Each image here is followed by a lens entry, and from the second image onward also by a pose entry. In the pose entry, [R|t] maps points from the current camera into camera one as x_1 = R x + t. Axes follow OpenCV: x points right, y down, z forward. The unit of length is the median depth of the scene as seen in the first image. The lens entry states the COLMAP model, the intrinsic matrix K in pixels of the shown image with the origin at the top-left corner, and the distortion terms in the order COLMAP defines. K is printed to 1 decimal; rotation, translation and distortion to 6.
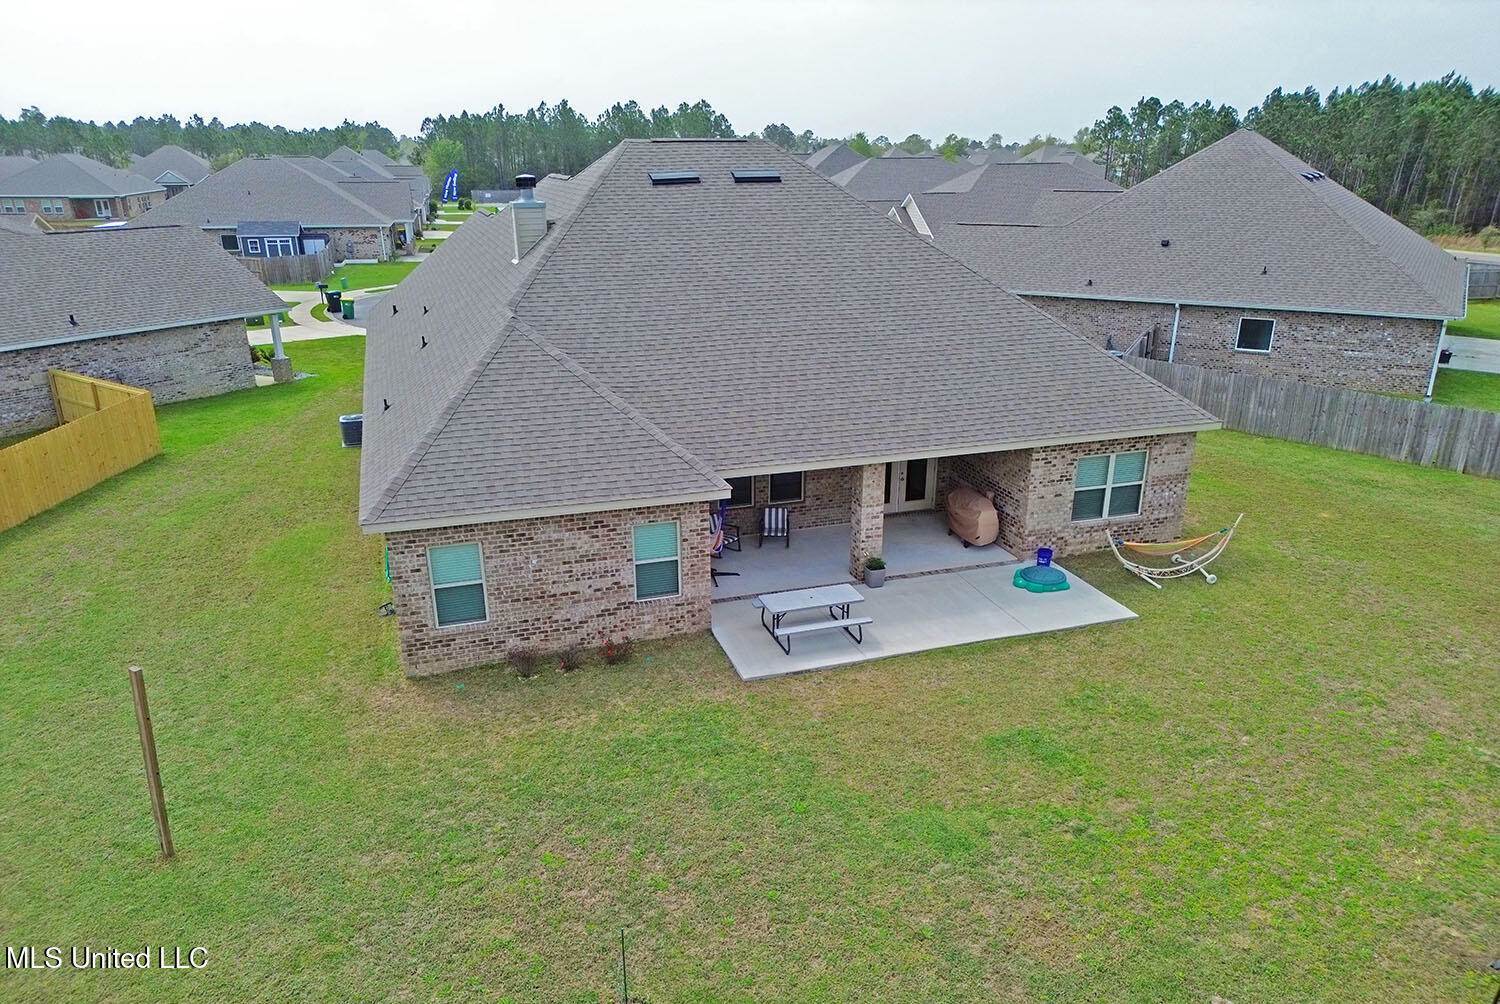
lens RADIAL K [[1054.3, 0, 750.5], [0, 1054.3, 569.1], [0, 0, 1]] dist [0.058815, -0.044317]
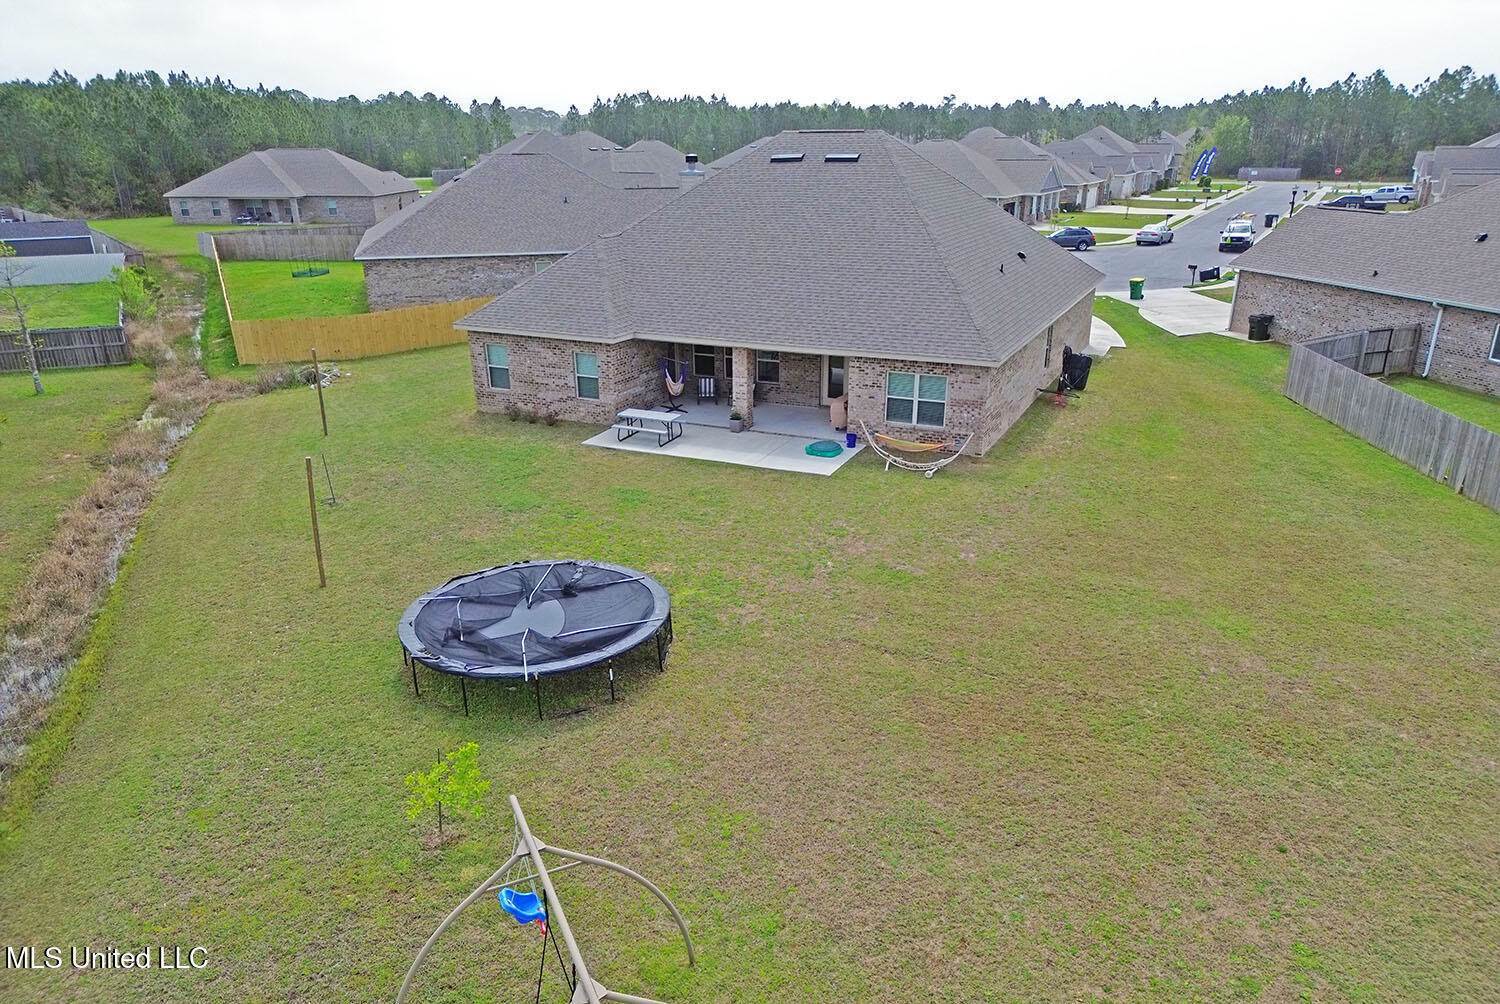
lens RADIAL K [[1049.7, 0, 751.5], [0, 1049.7, 573.2], [0, 0, 1]] dist [0.082483, -0.080459]
pose [[0.727591, 0.264788, -0.632849, 1.116860], [-0.250393, 0.961366, 0.114364, 0.032717], [0.638682, 0.075251, 0.765783, -0.126054]]
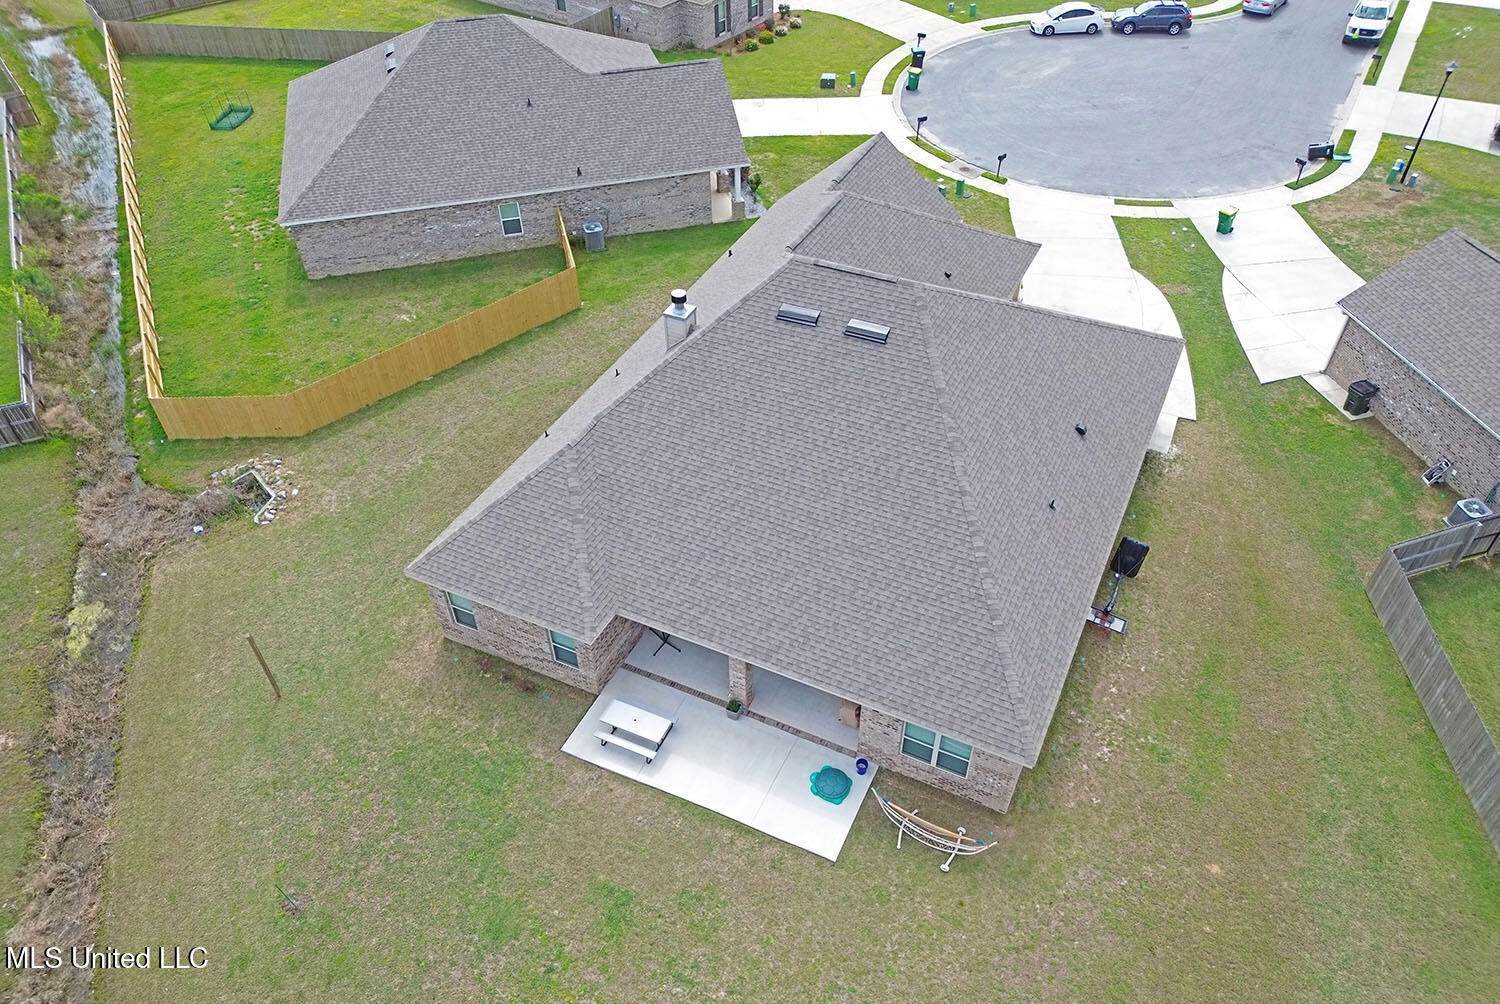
lens RADIAL K [[1054.3, 0, 750.5], [0, 1054.3, 569.1], [0, 0, 1]] dist [0.058815, -0.044317]
pose [[0.717194, 0.486928, -0.498533, 0.698416], [-0.245967, 0.846218, 0.472668, -0.769760], [0.652022, -0.216372, 0.726670, 0.068545]]
